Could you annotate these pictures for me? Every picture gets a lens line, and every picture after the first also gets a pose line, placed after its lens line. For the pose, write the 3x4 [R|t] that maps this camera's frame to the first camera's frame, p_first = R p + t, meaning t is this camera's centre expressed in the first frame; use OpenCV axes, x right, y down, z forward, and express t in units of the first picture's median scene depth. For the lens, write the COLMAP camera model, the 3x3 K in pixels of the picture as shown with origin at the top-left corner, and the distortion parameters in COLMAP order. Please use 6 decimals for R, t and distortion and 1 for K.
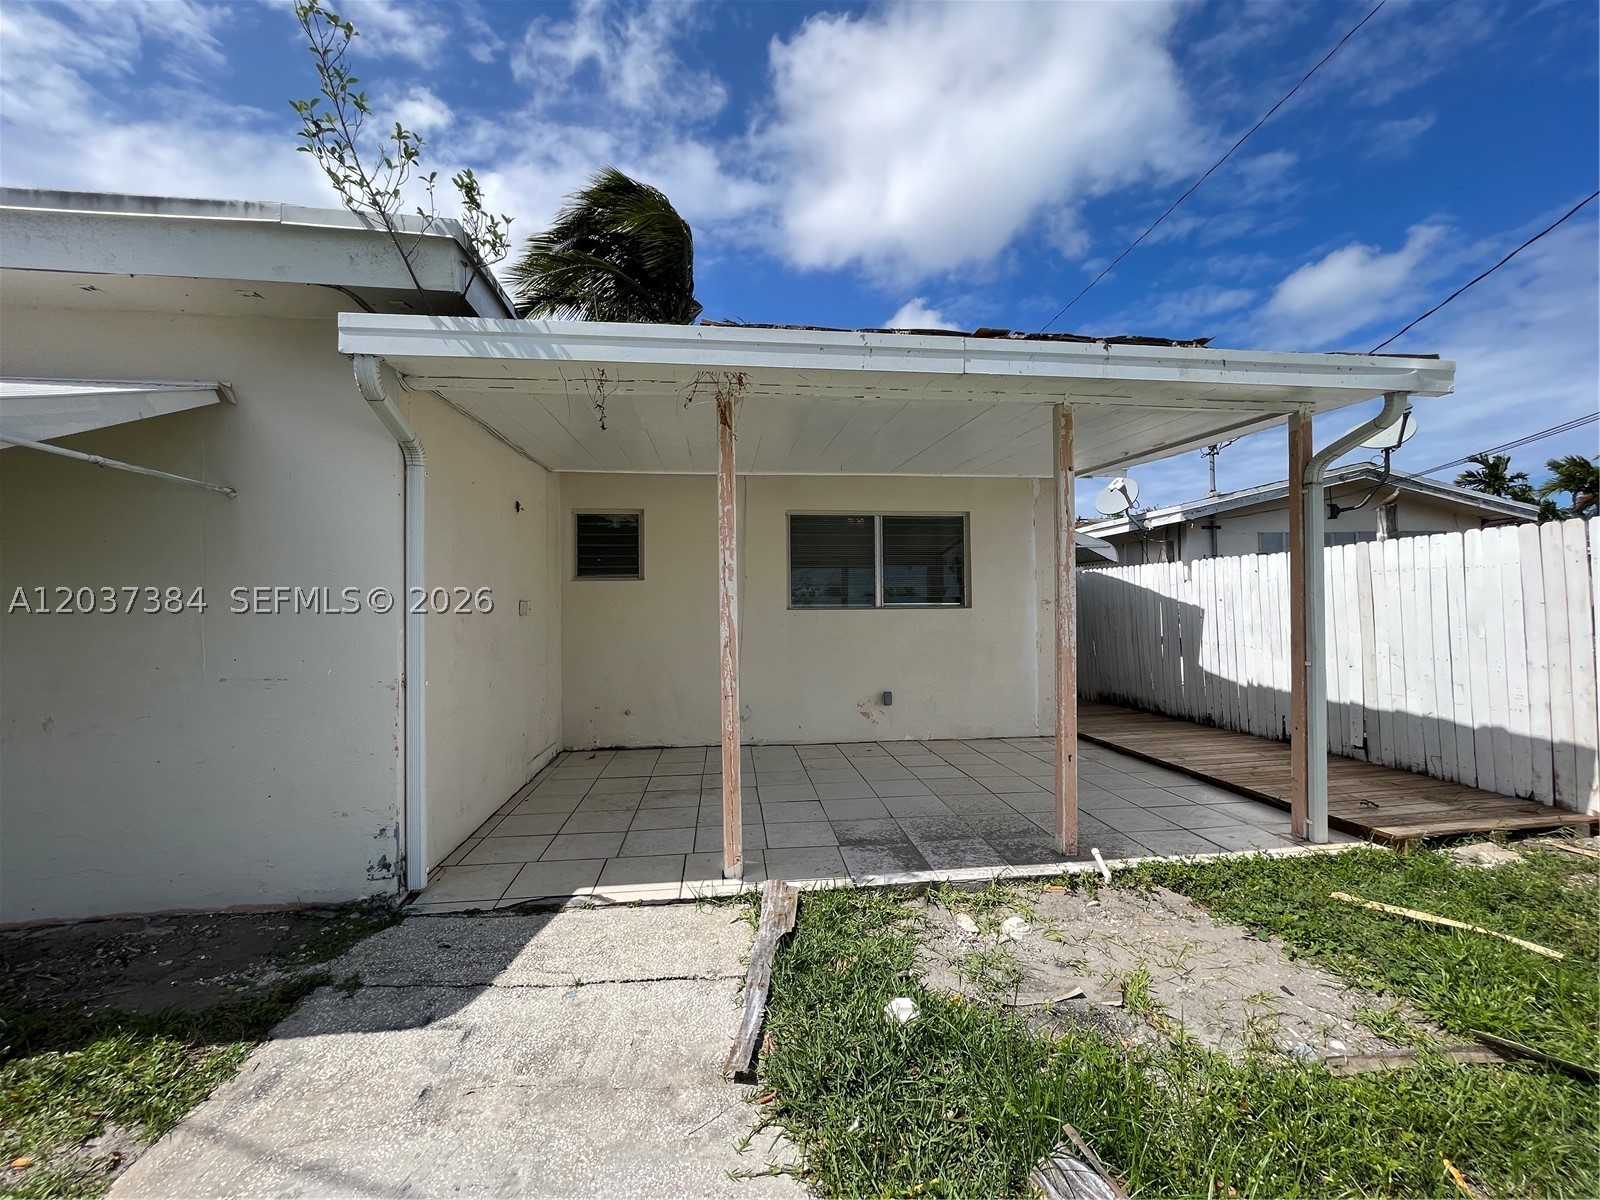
lens RADIAL K [[646.7, 0, 795.6], [0, 646.7, 584.9], [0, 0, 1]] dist [-0.002599, 0.000010]
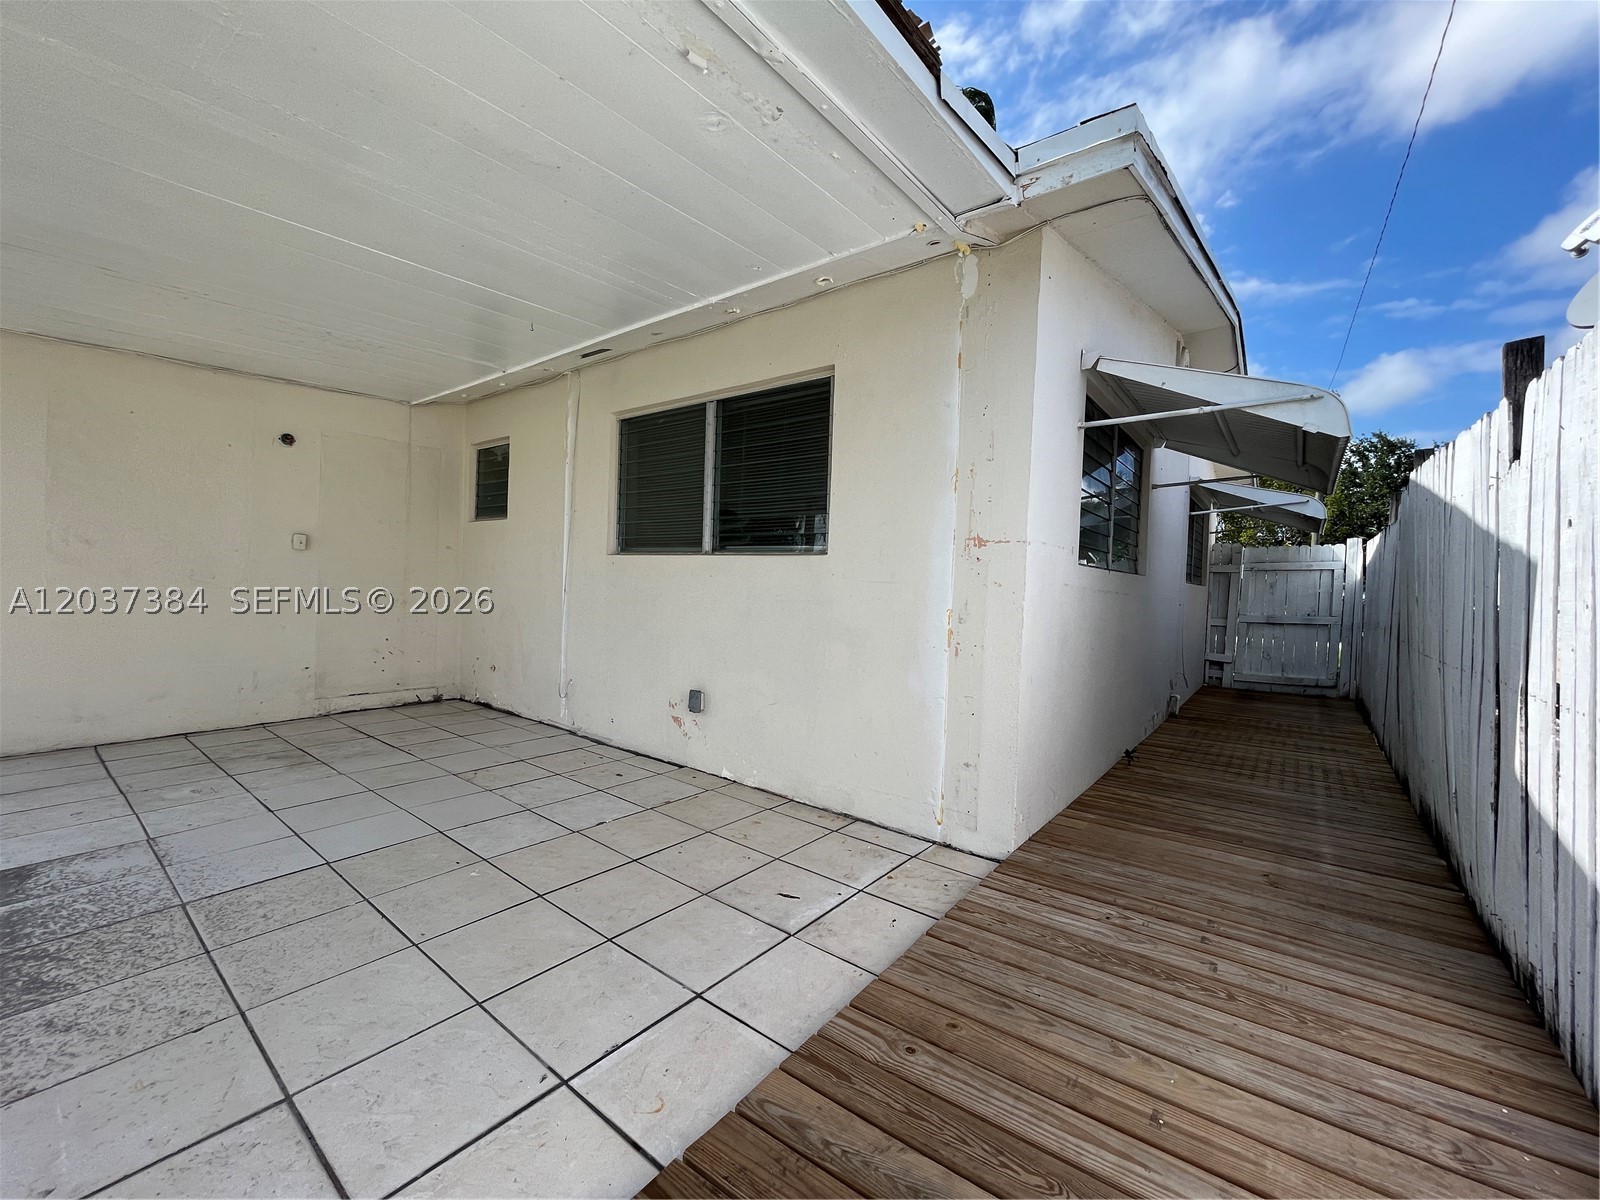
lens RADIAL K [[646.7, 0, 801.0], [0, 646.7, 592.7], [0, 0, 1]] dist [-0.002599, 0.000010]
pose [[0.708801, 0.046158, -0.703897, 0.082410], [-0.012006, 0.998502, 0.053387, 0.005155], [0.705306, -0.029390, 0.708293, 0.083002]]
